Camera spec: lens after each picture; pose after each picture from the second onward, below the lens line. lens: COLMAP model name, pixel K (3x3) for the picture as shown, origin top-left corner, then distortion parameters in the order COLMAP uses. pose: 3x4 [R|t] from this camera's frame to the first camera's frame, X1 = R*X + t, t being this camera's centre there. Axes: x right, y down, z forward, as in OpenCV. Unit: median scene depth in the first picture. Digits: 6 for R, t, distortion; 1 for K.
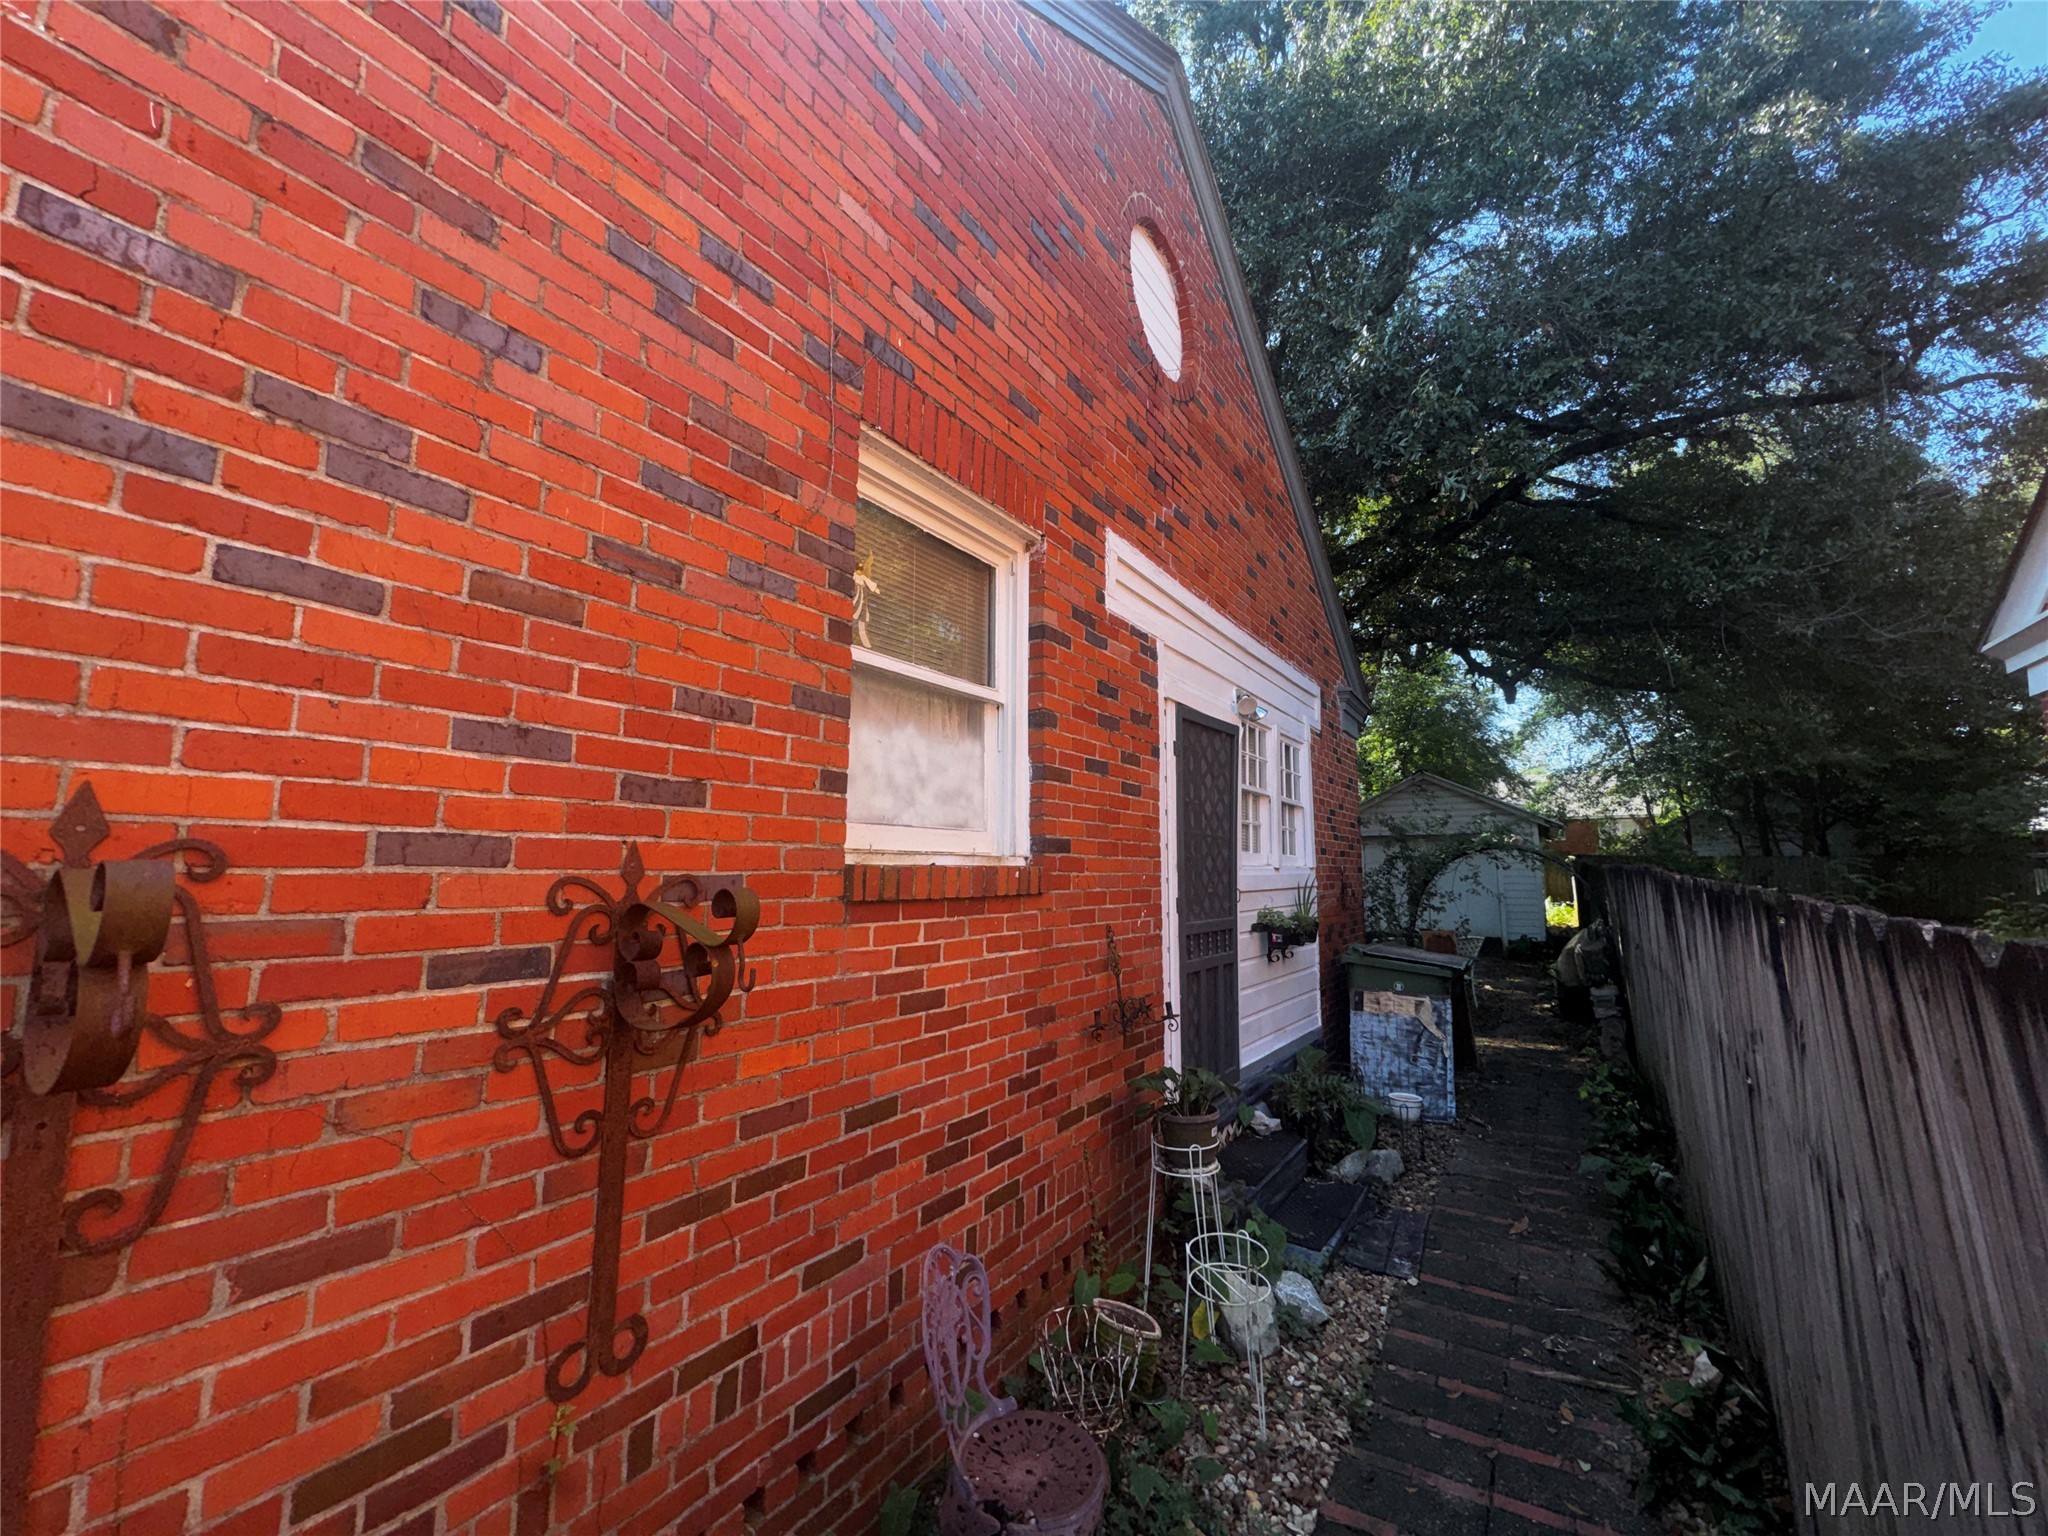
lens RADIAL K [[816.8, 0, 1024.6], [0, 816.8, 767.1], [0, 0, 1]] dist [-0.004195, 0.000777]
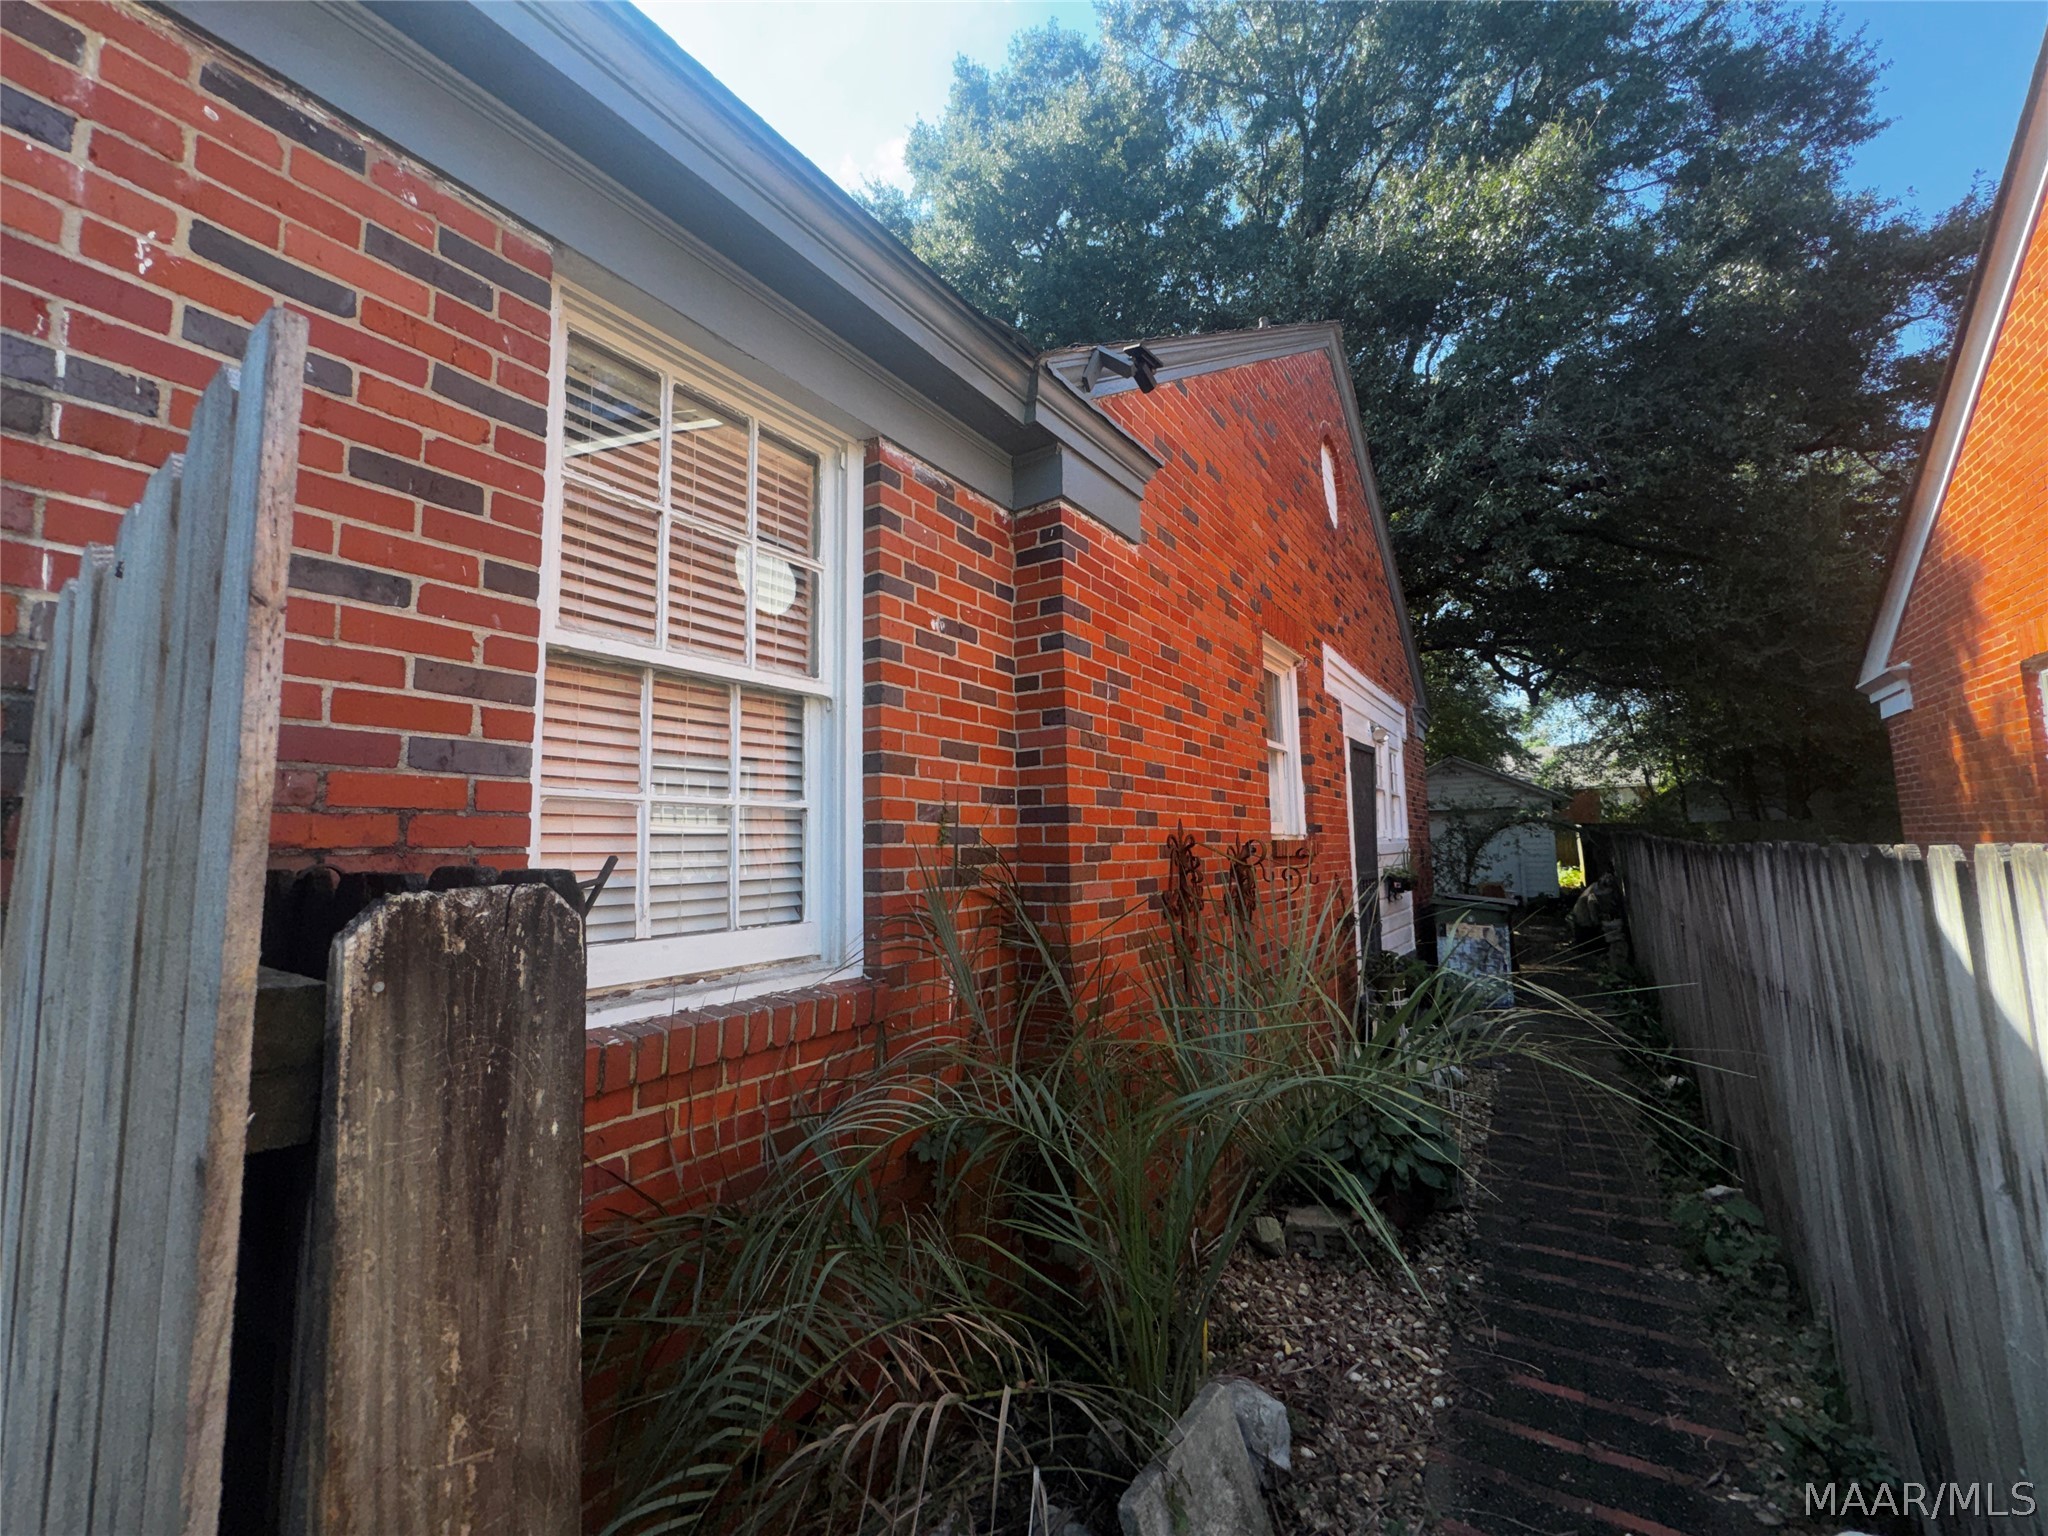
lens RADIAL K [[816.8, 0, 1022.4], [0, 816.8, 764.9], [0, 0, 1]] dist [-0.004195, 0.000777]
pose [[0.999722, -0.023490, -0.002239, -0.271691], [0.023532, 0.999501, 0.021048, -0.044355], [0.001743, -0.021095, 0.999776, -0.367321]]
